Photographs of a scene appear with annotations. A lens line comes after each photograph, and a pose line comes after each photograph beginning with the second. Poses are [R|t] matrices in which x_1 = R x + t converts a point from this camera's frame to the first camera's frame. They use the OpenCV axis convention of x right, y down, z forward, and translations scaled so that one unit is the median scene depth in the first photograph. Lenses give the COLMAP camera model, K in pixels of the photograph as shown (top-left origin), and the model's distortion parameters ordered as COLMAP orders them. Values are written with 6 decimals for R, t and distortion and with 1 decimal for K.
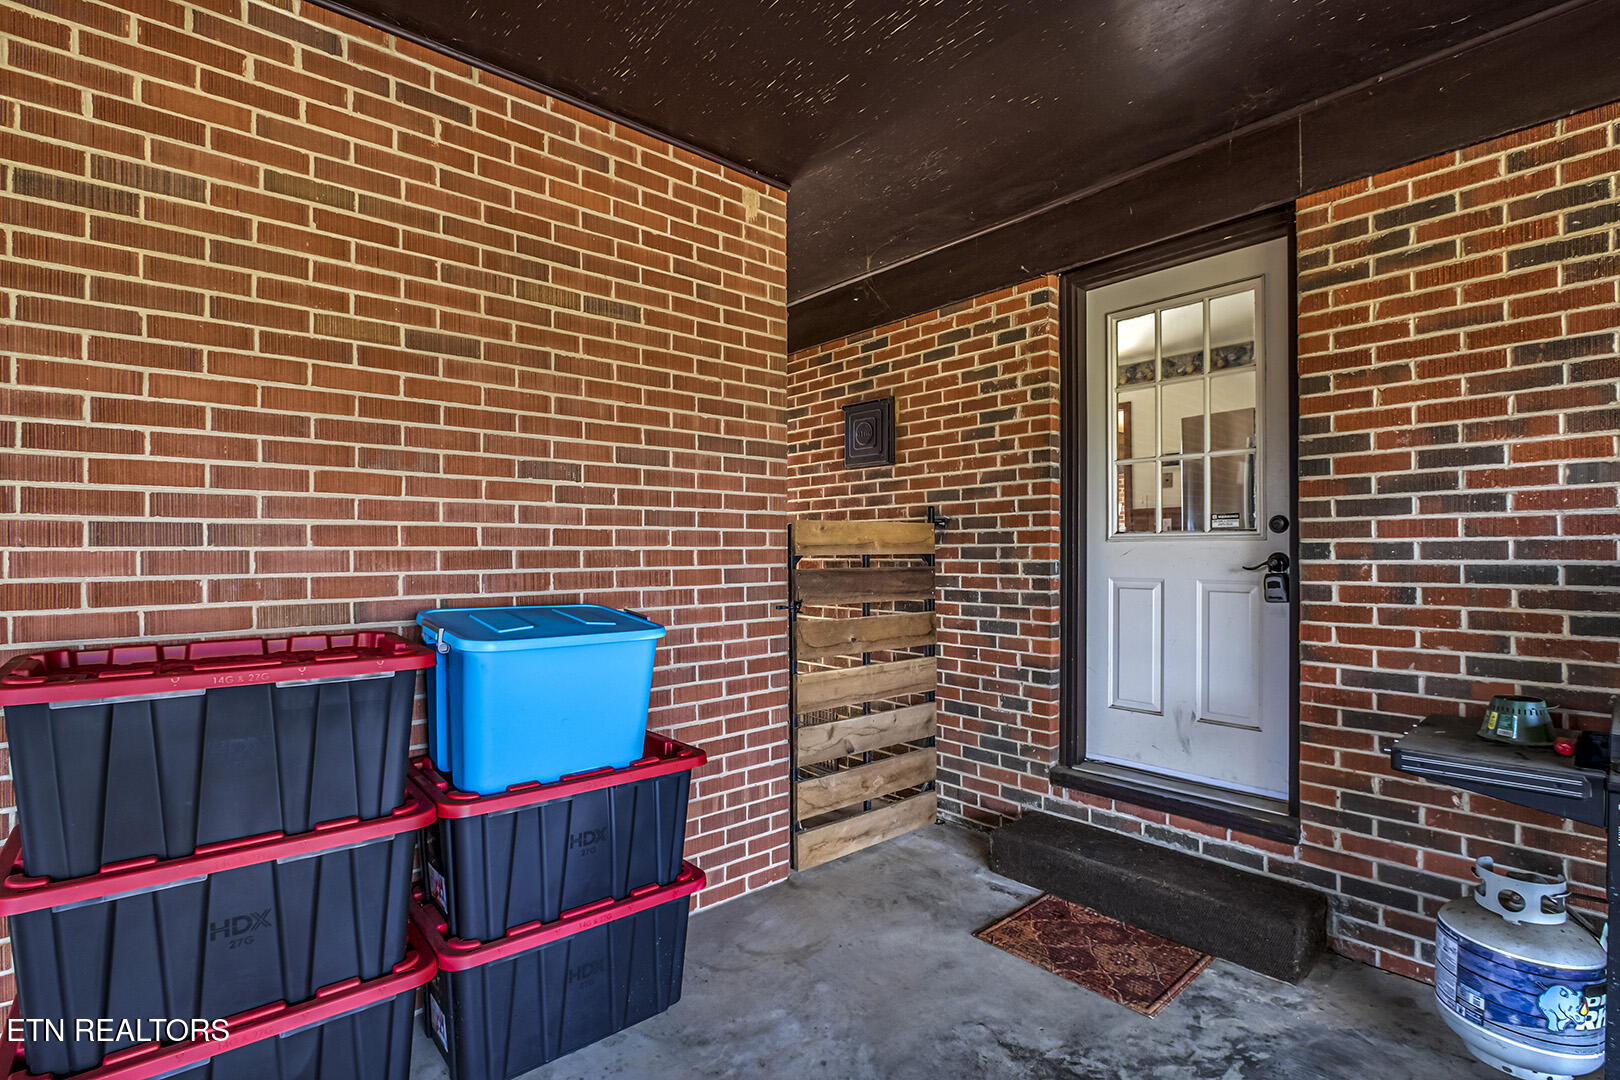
lens RADIAL K [[741.2, 0, 807.2], [0, 741.2, 553.9], [0, 0, 1]] dist [-0.021351, 0.000208]
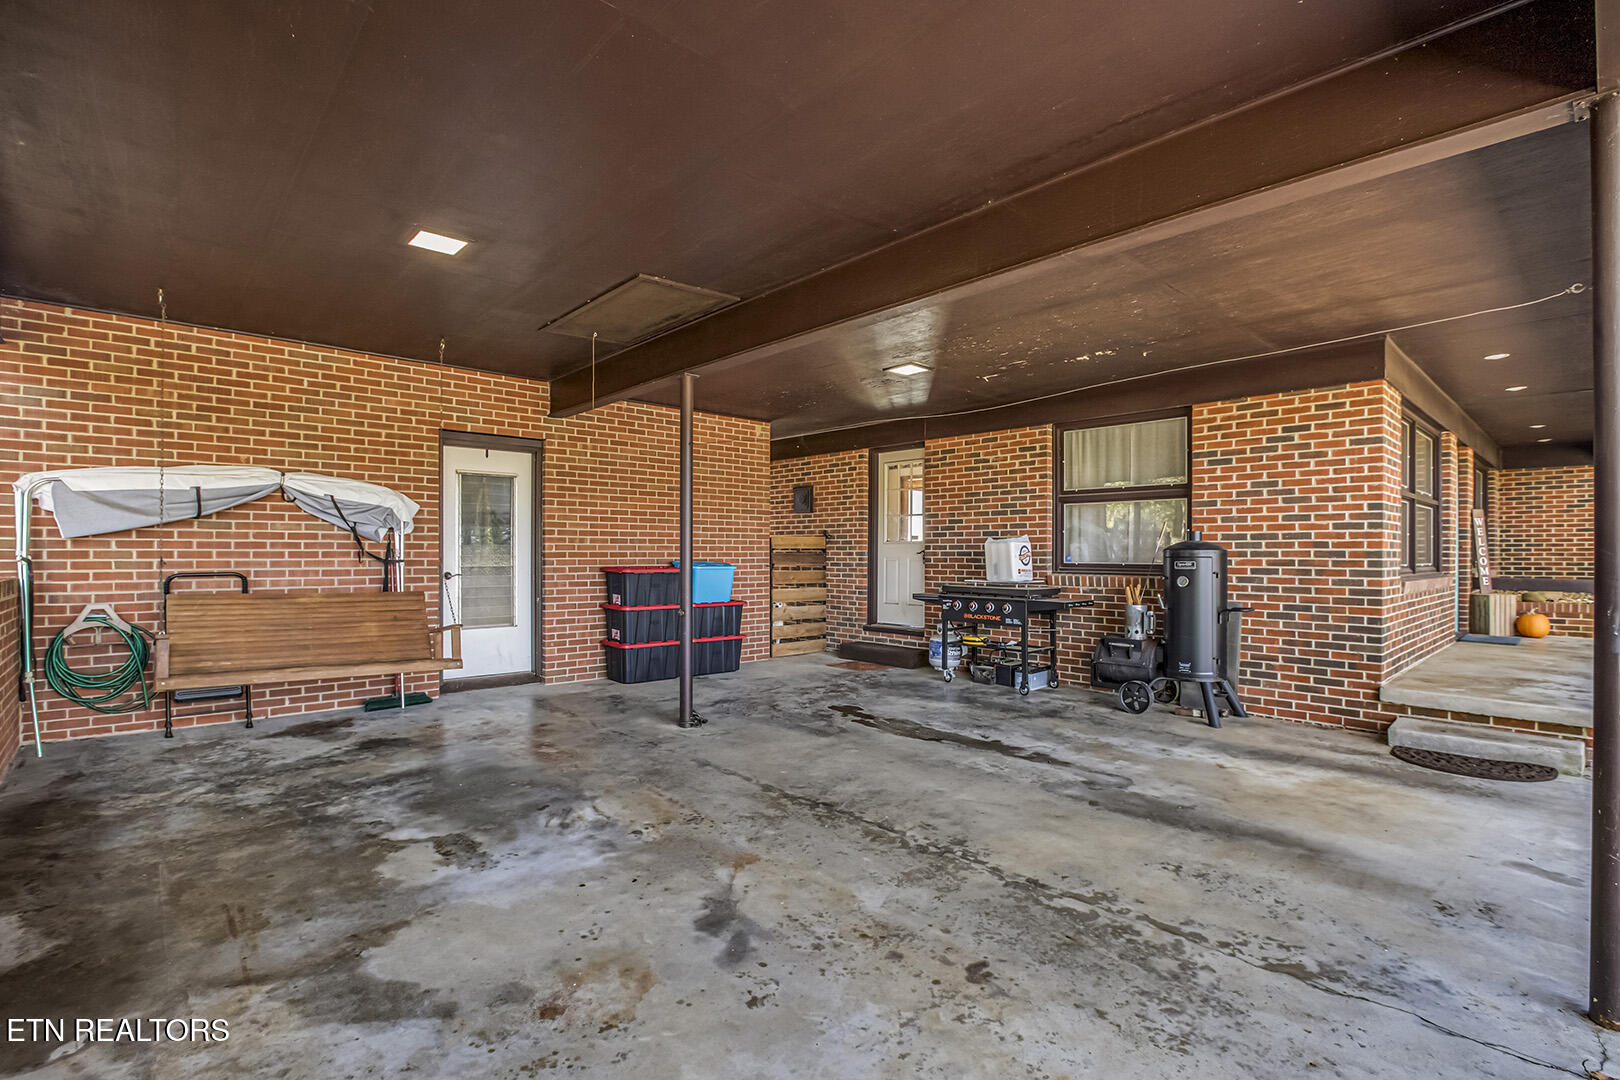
lens RADIAL K [[757.8, 0, 810.8], [0, 757.8, 552.2], [0, 0, 1]] dist [-0.020364, 0.000281]
pose [[0.999643, 0.006406, 0.025948, 0.082892], [-0.006326, 0.999975, -0.003178, 0.037497], [-0.025968, 0.003013, 0.999658, -2.848825]]
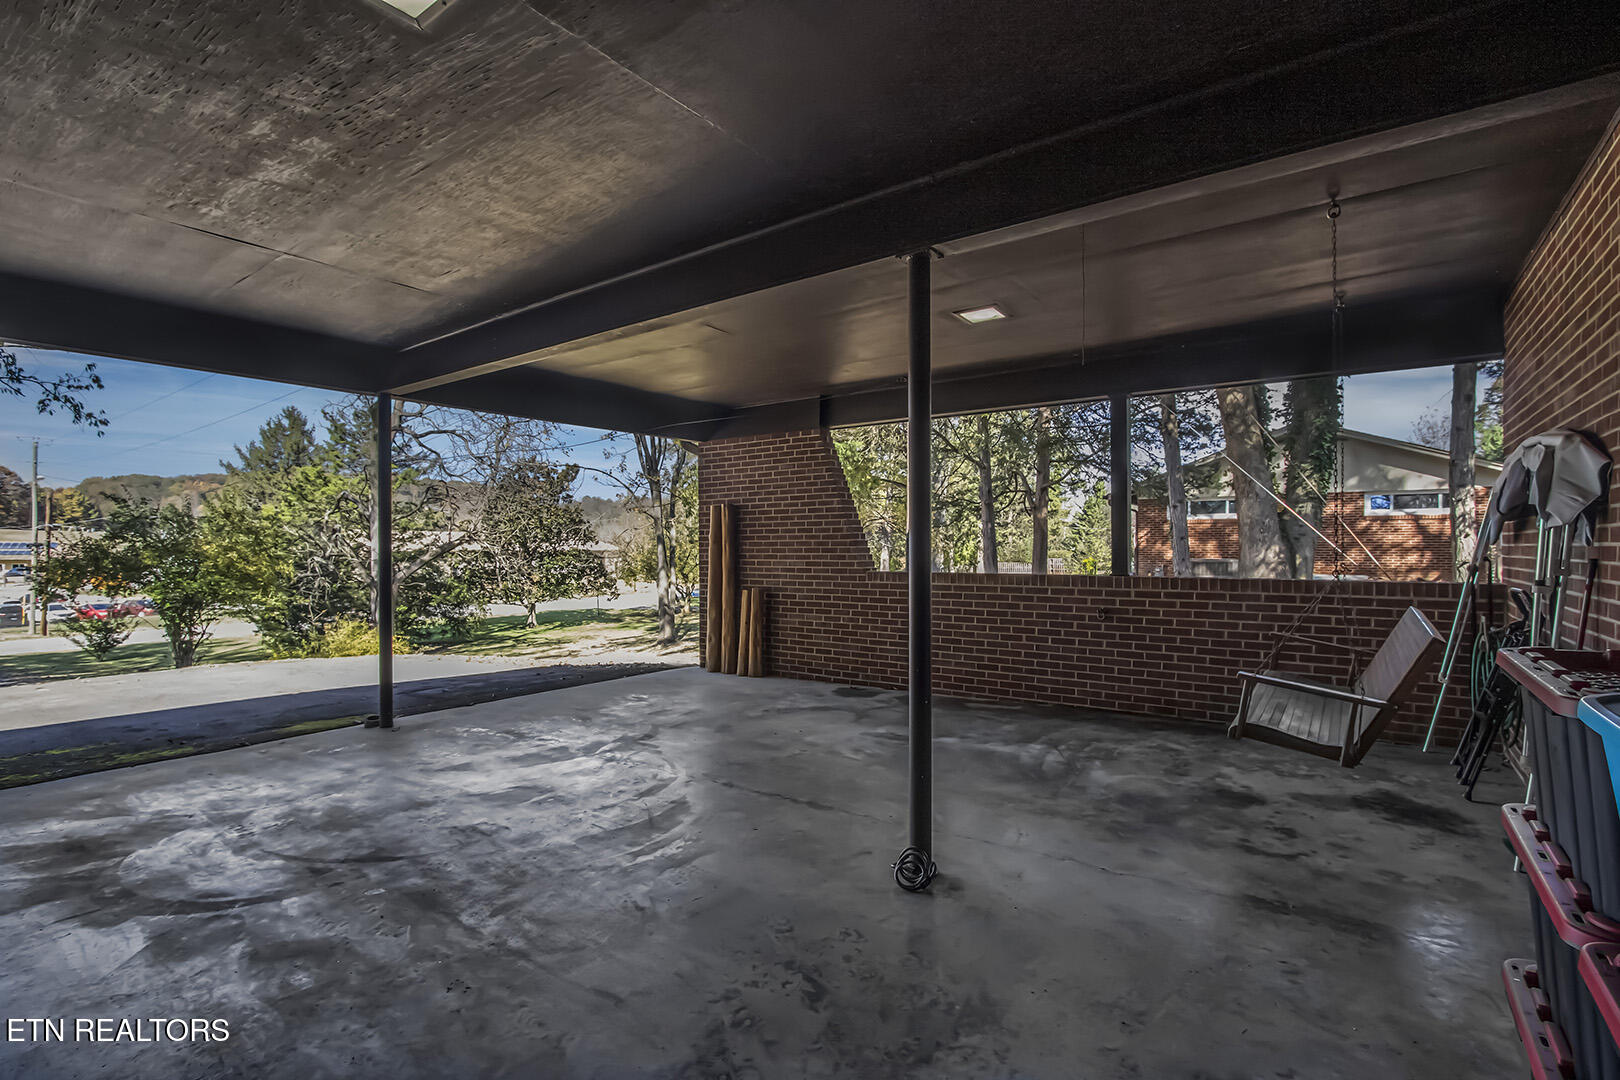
lens RADIAL K [[757.8, 0, 810.8], [0, 757.8, 552.2], [0, 0, 1]] dist [-0.020364, 0.000281]
pose [[-0.974957, 0.008668, -0.222224, 0.261089], [0.006701, 0.999931, 0.009606, -0.010589], [0.222292, 0.007876, -0.974948, 1.225371]]
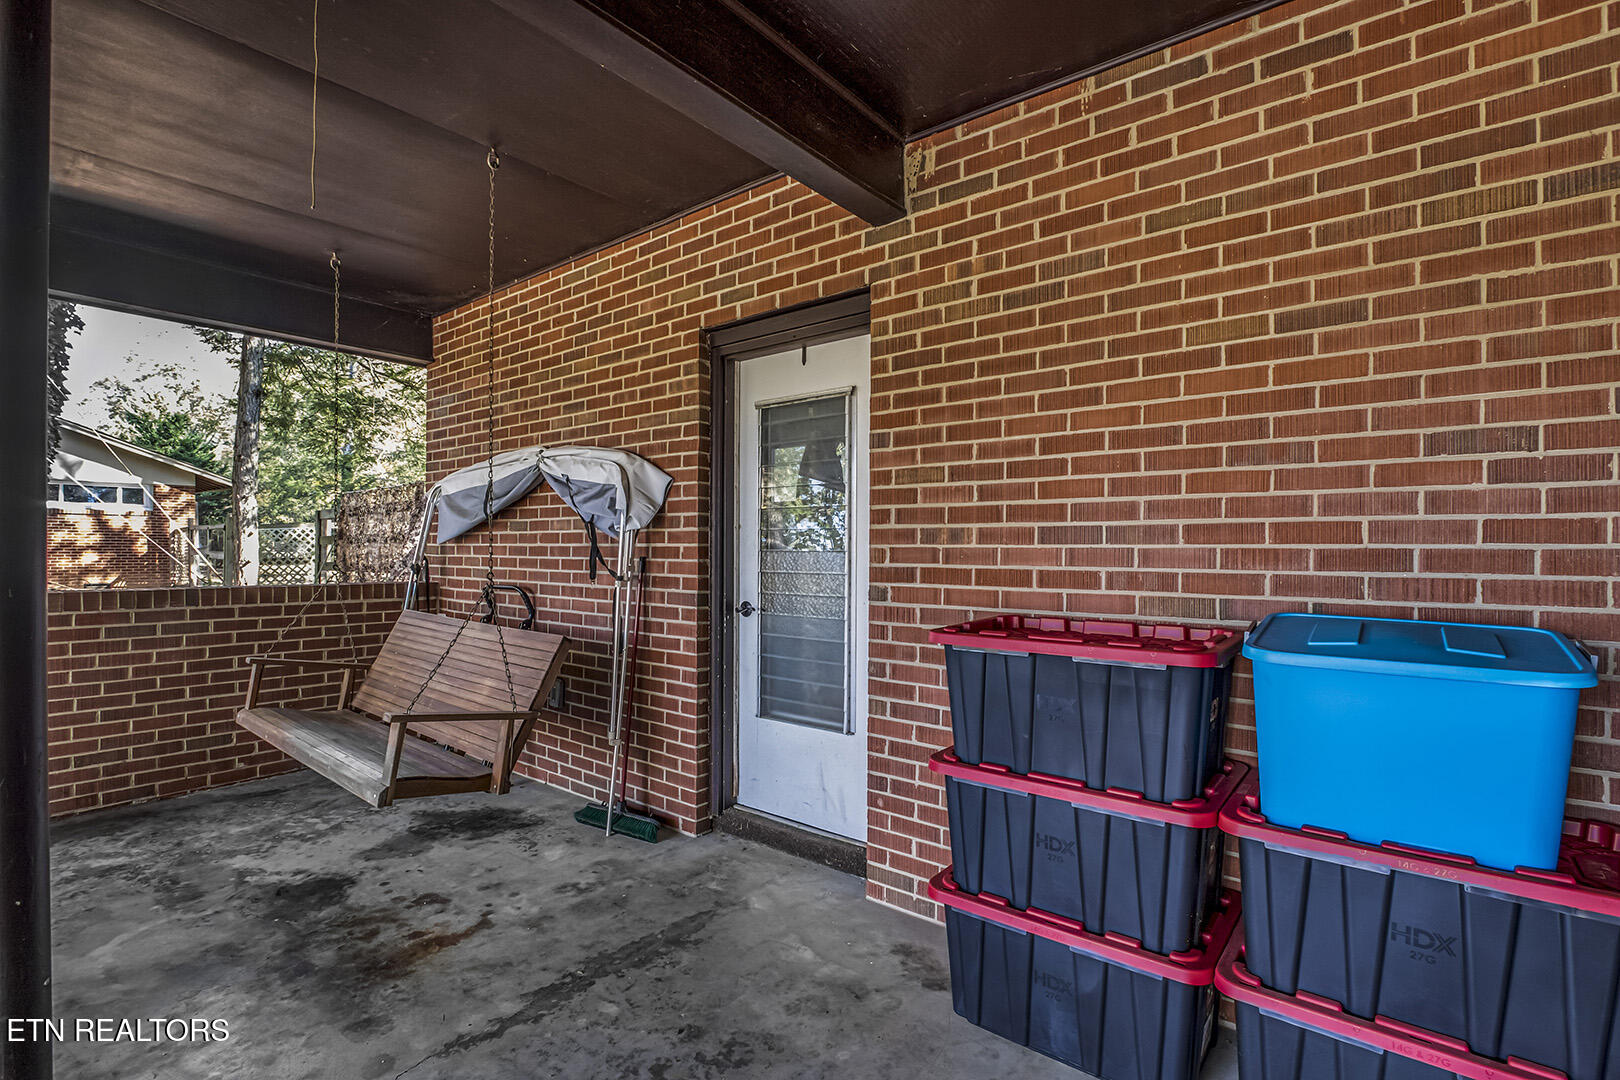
lens RADIAL K [[757.8, 0, 810.8], [0, 757.8, 552.2], [0, 0, 1]] dist [-0.020364, 0.000281]
pose [[0.177450, 0.009302, -0.984086, 0.299287], [-0.008472, 0.999933, 0.007924, -0.002358], [0.984093, 0.006931, 0.177517, 0.243733]]
